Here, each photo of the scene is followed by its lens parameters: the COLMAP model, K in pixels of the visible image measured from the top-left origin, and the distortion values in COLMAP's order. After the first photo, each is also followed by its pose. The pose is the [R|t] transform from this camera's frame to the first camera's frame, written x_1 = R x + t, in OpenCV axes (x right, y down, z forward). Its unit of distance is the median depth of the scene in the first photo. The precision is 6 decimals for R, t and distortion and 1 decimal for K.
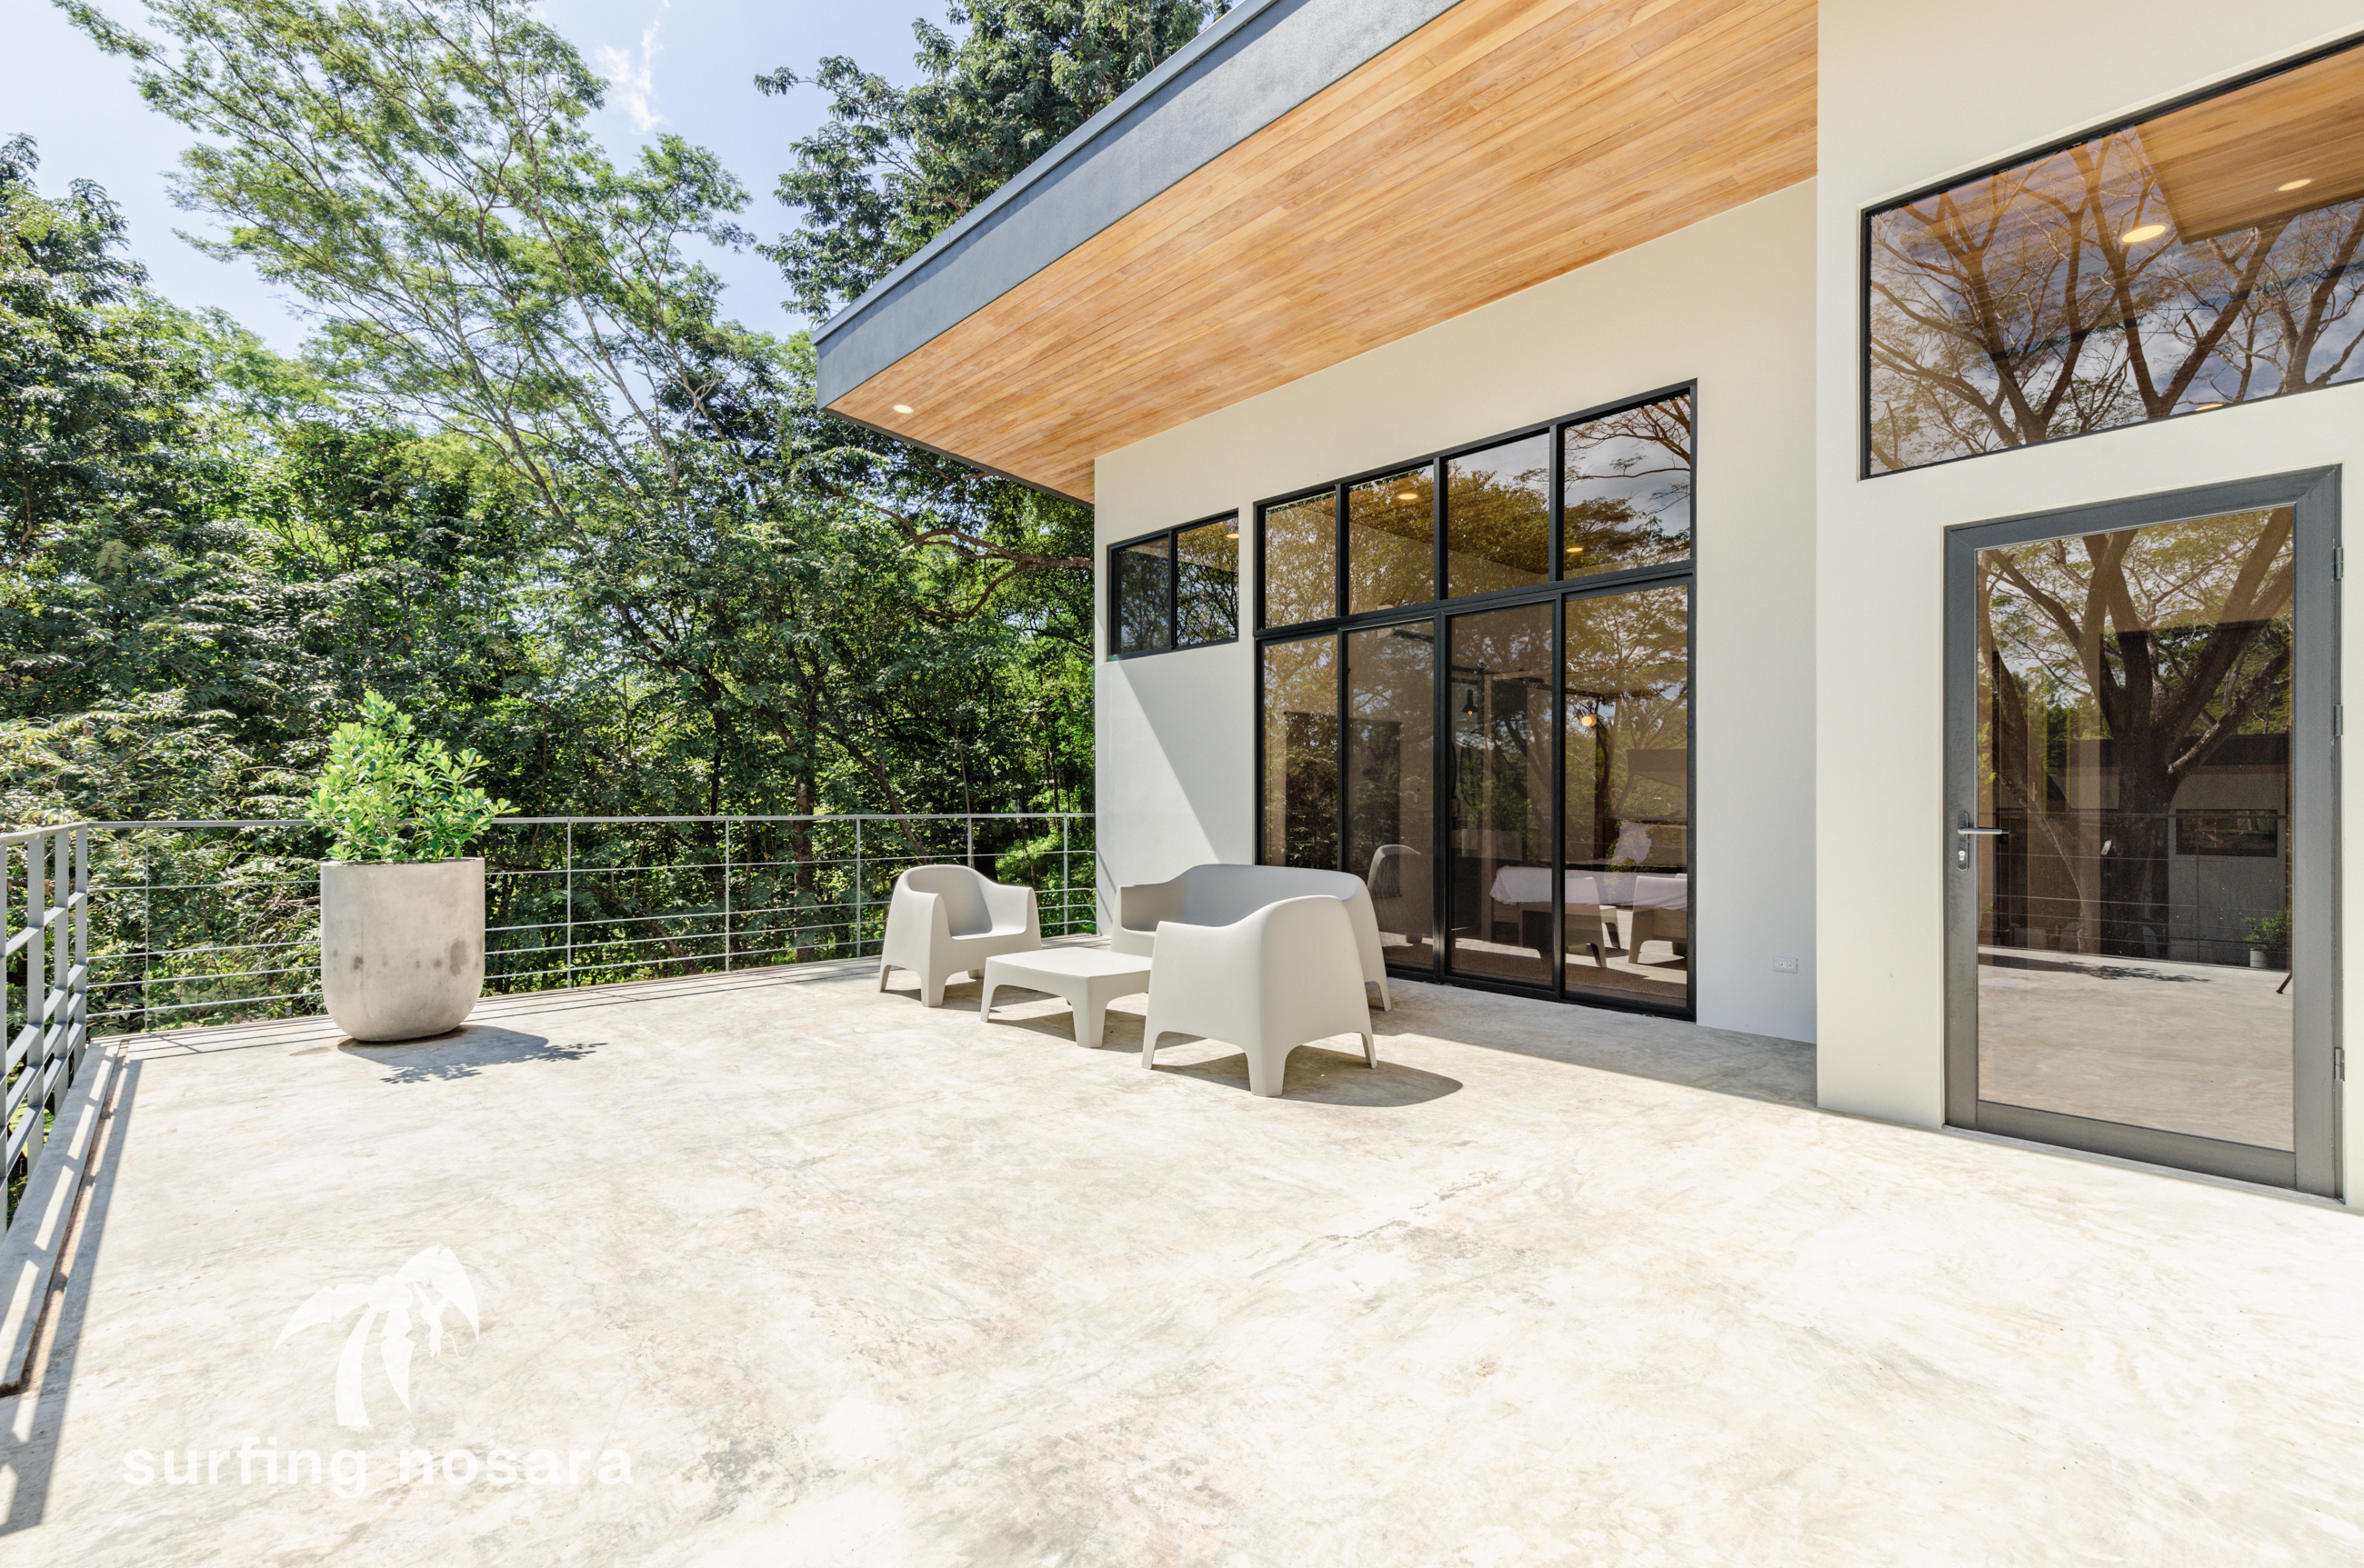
lens RADIAL K [[1071.2, 0, 1182.0], [0, 1071.2, 793.5], [0, 0, 1]] dist [0.000870, -0.000839]
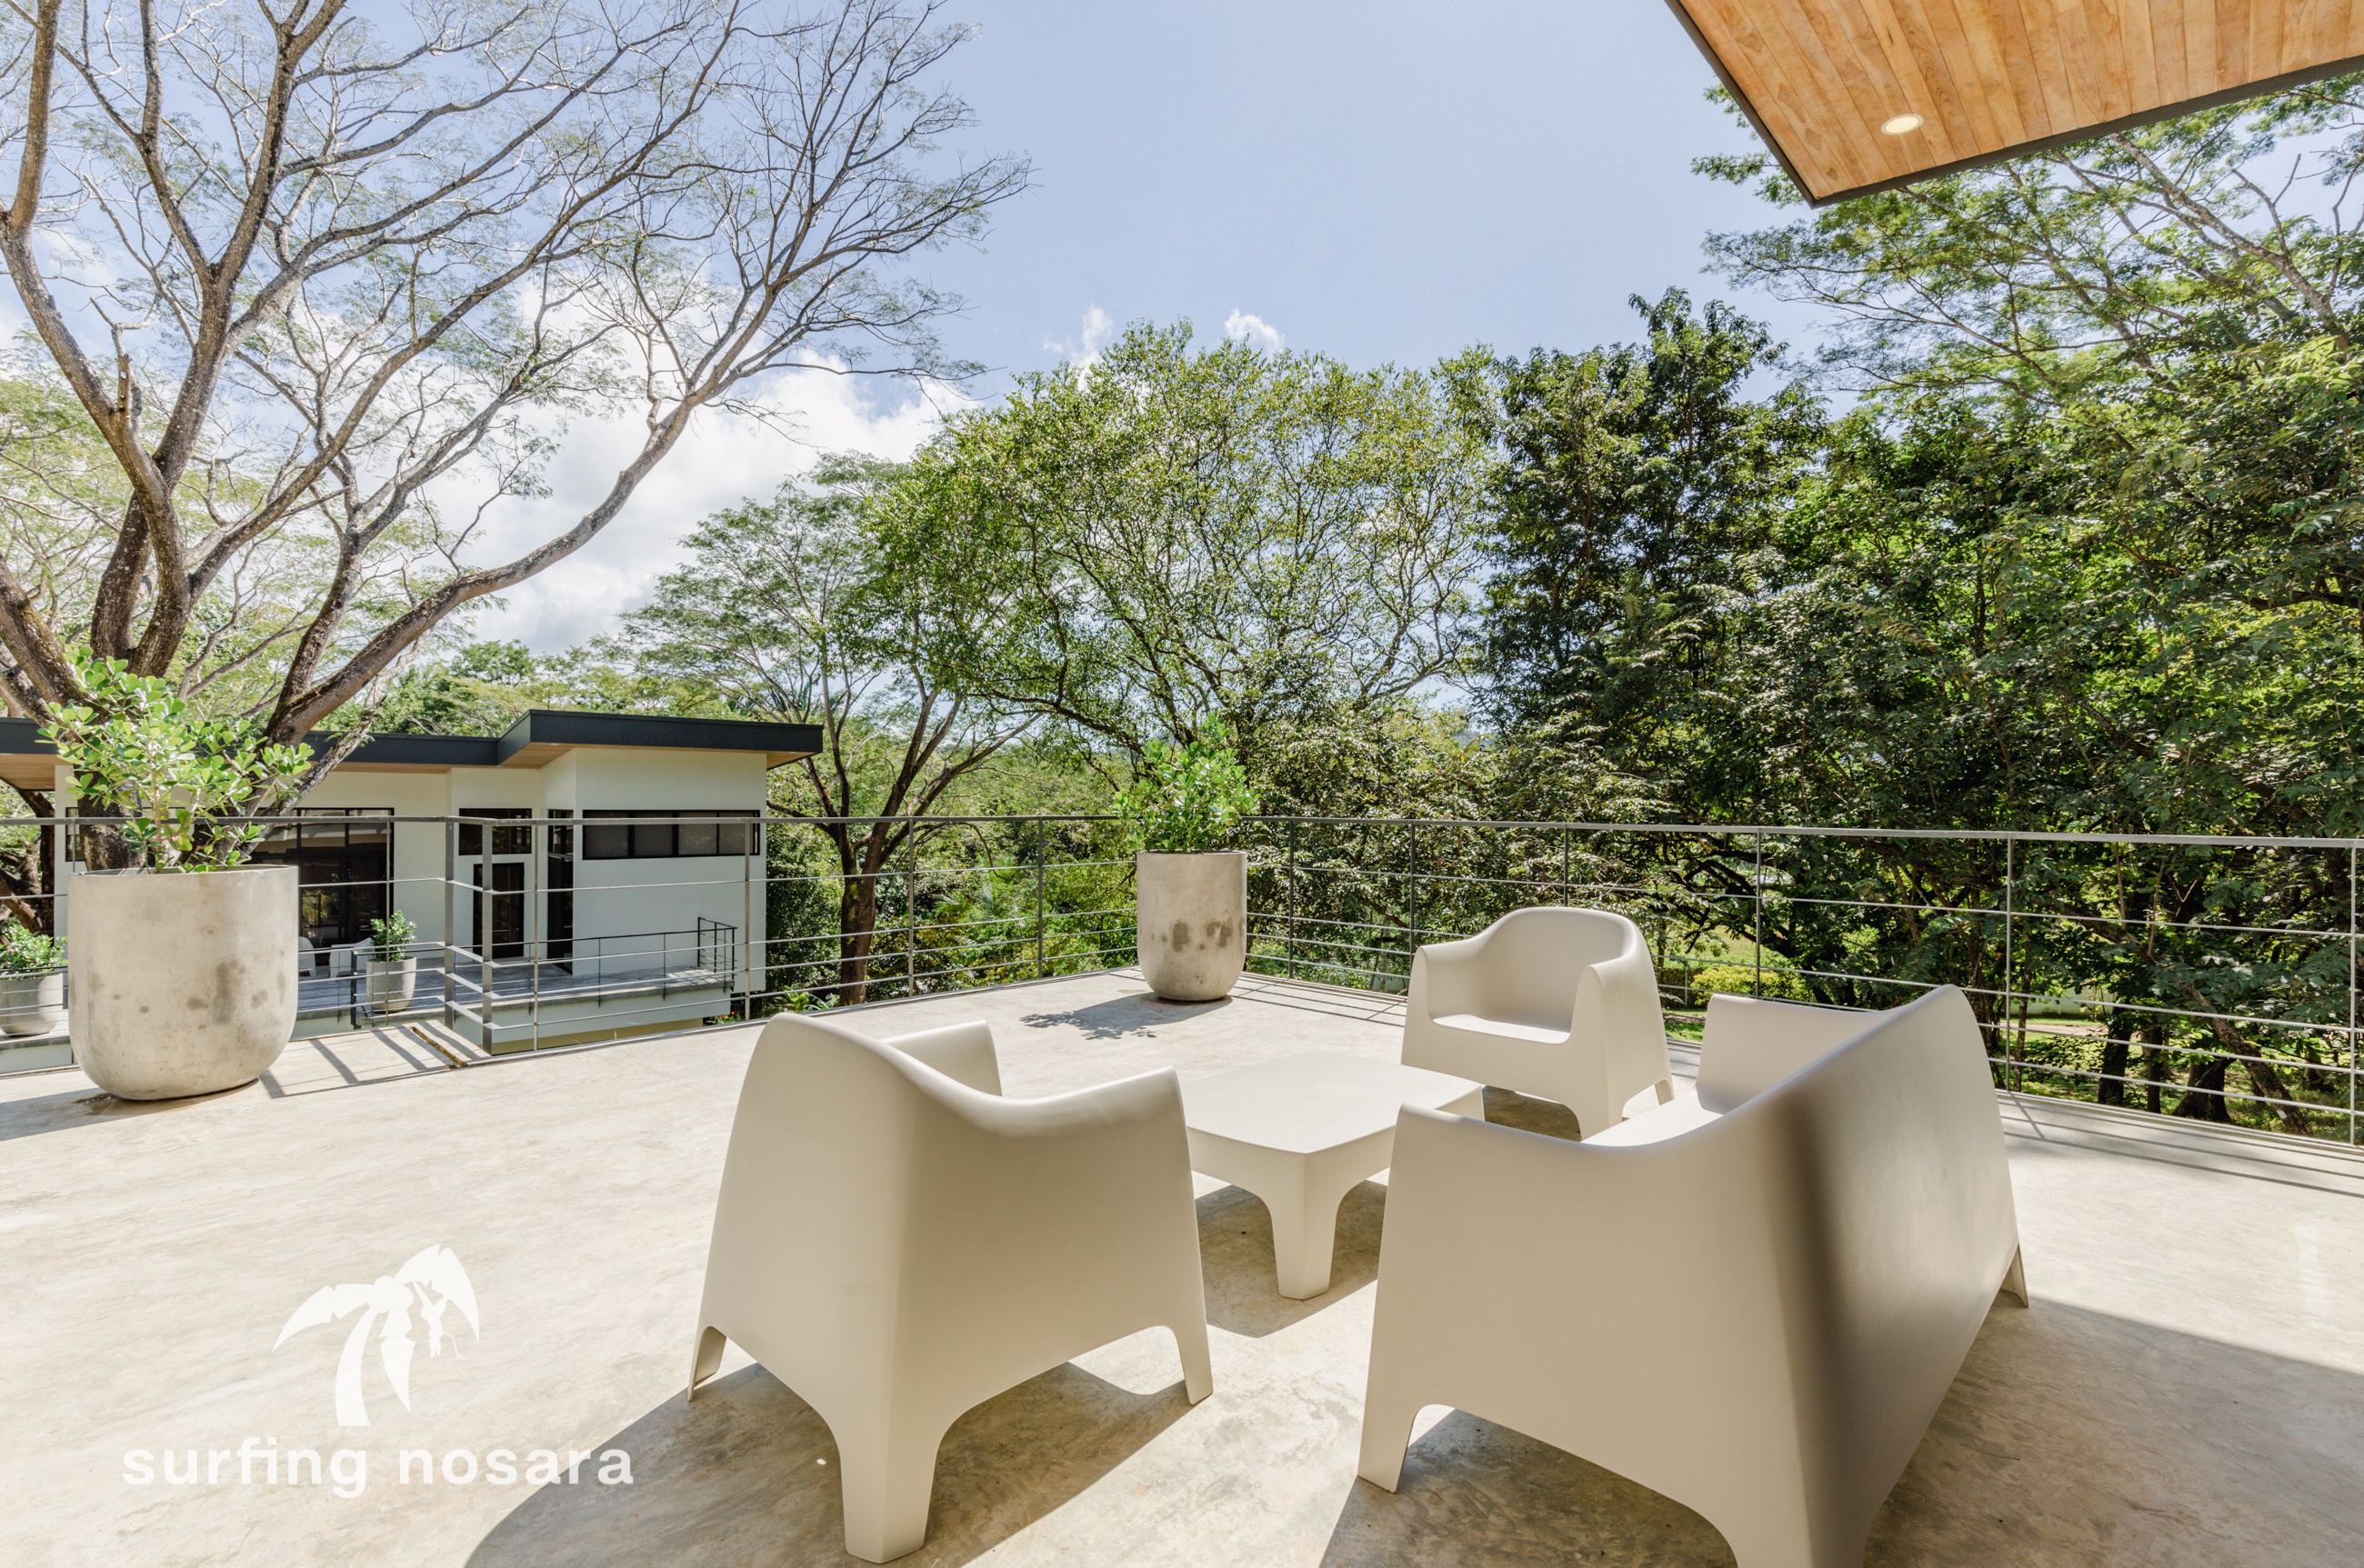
lens RADIAL K [[1074.4, 0, 1187.2], [0, 1074.4, 791.1], [0, 0, 1]] dist [0.004778, -0.000375]
pose [[0.065651, -0.004833, -0.997831, 0.824441], [-0.002389, 0.999985, -0.005001, 0.008047], [0.997840, 0.002712, 0.065638, 1.644856]]
